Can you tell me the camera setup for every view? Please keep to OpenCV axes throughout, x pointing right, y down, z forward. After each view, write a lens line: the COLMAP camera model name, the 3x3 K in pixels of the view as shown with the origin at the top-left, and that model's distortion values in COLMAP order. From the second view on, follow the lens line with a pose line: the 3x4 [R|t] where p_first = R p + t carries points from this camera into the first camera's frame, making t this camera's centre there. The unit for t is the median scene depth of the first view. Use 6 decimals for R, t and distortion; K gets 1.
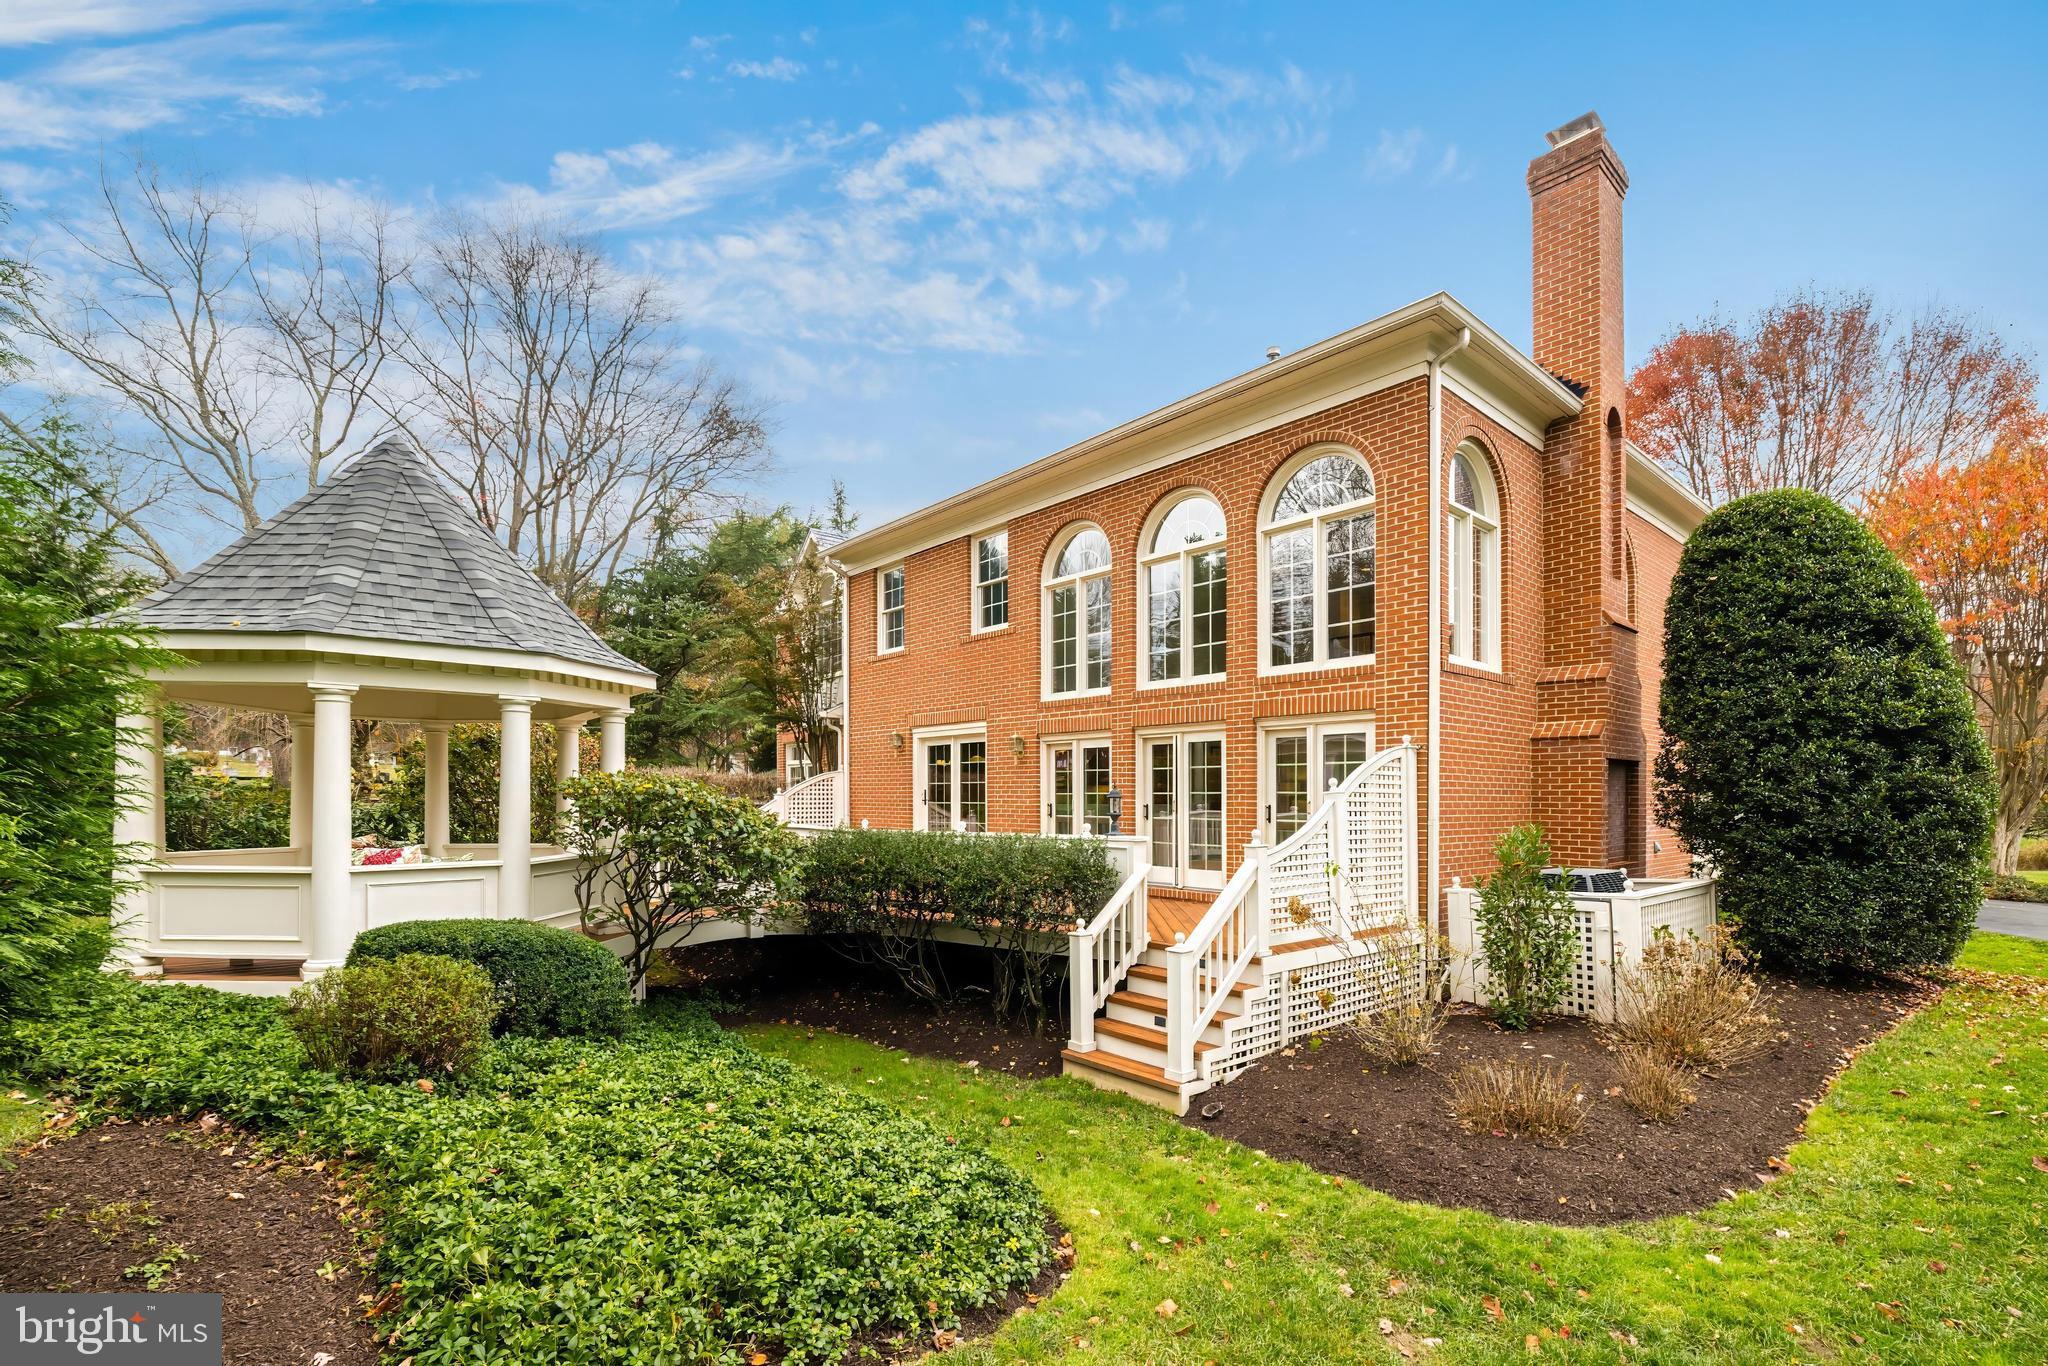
lens RADIAL K [[861.7, 0, 1020.2], [0, 861.7, 699.9], [0, 0, 1]] dist [0.000929, 0.000542]
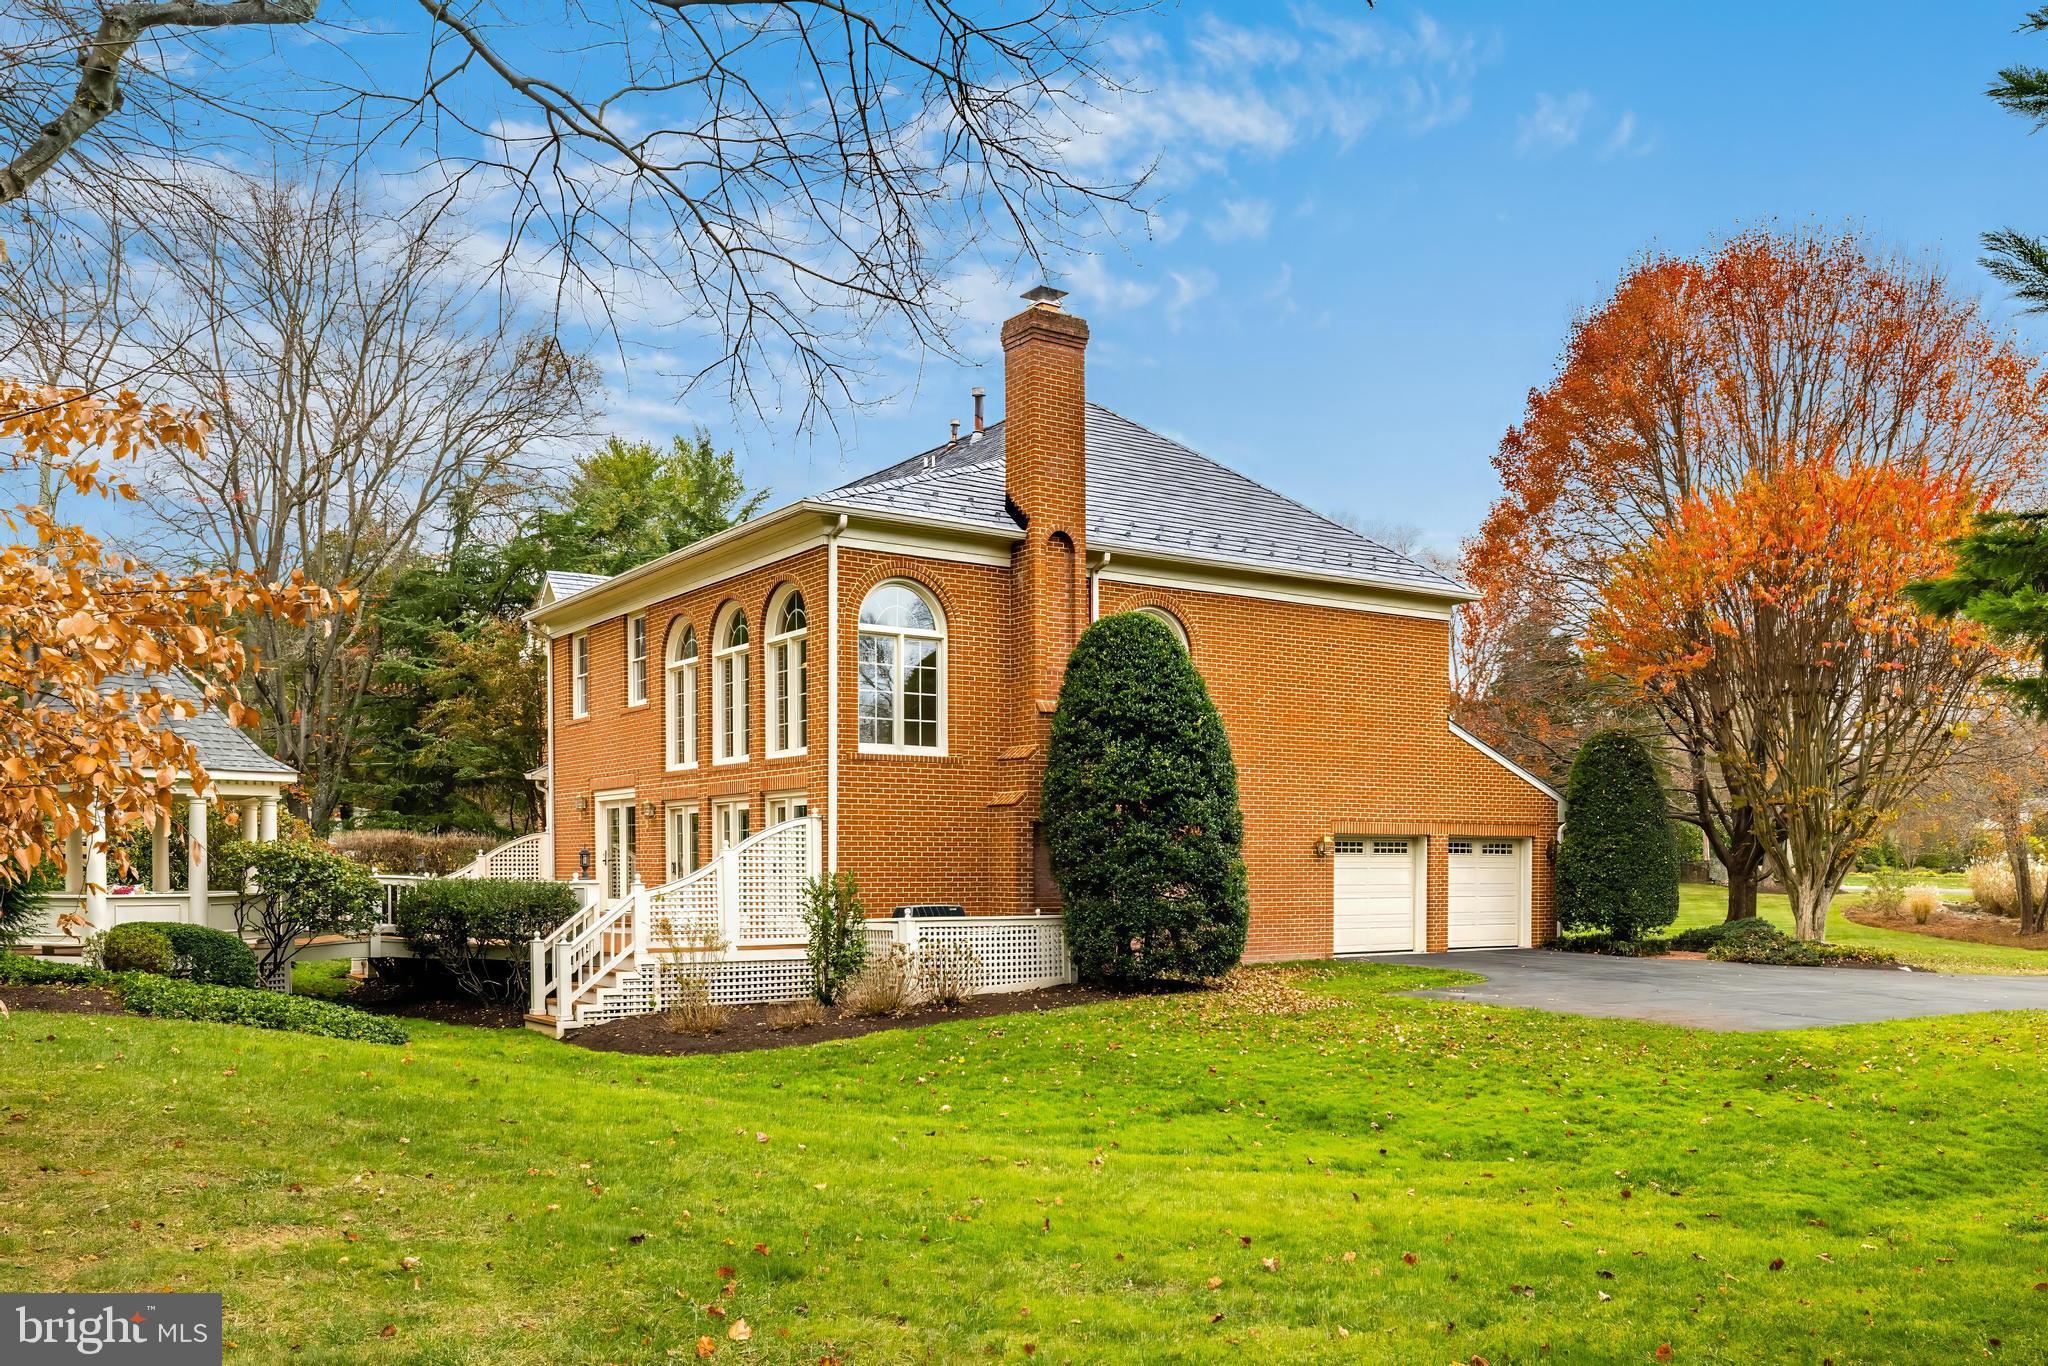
lens RADIAL K [[1567.5, 0, 1025.6], [0, 1567.5, 687.1], [0, 0, 1]] dist [-0.002629, 0.009917]
pose [[0.992923, -0.017959, -0.117396, 0.974296], [0.017788, 0.999839, -0.002510, -0.125866], [0.117423, 0.000404, 0.993082, -1.298478]]
